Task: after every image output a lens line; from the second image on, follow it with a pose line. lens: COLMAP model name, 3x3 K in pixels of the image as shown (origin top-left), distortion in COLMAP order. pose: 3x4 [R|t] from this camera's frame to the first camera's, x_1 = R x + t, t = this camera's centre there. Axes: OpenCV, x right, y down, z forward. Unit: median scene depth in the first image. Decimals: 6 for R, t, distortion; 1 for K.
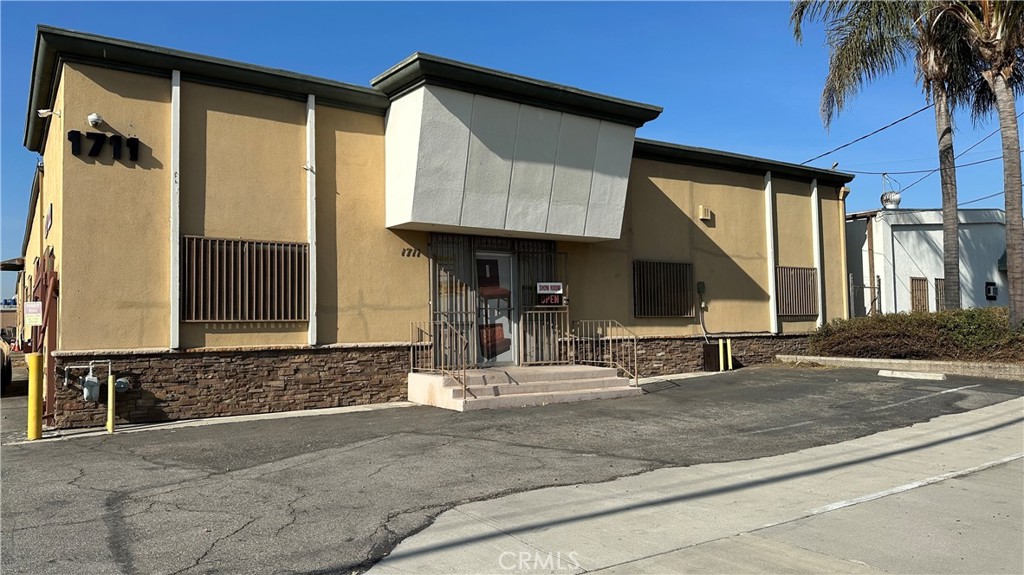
lens RADIAL K [[709.8, 0, 512.0], [0, 709.8, 287.5], [0, 0, 1]] dist [0.113035, -0.180934]
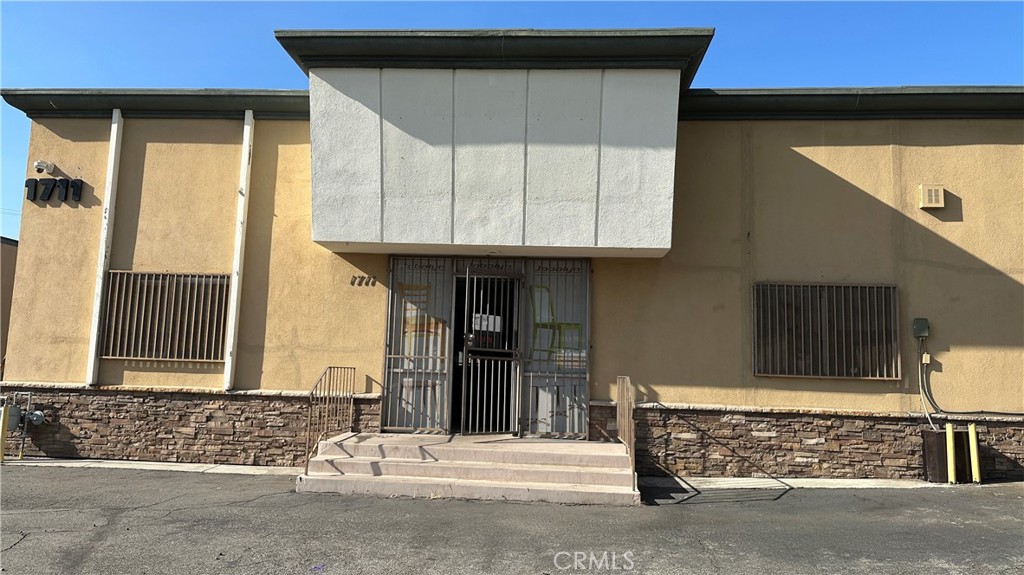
lens RADIAL K [[709.8, 0, 512.0], [0, 709.8, 287.5], [0, 0, 1]] dist [0.113035, -0.180934]
pose [[0.781910, -0.038855, -0.622179, 0.537911], [-0.007677, 0.997380, -0.071934, 0.016579], [0.623344, 0.061023, 0.779563, 0.520568]]
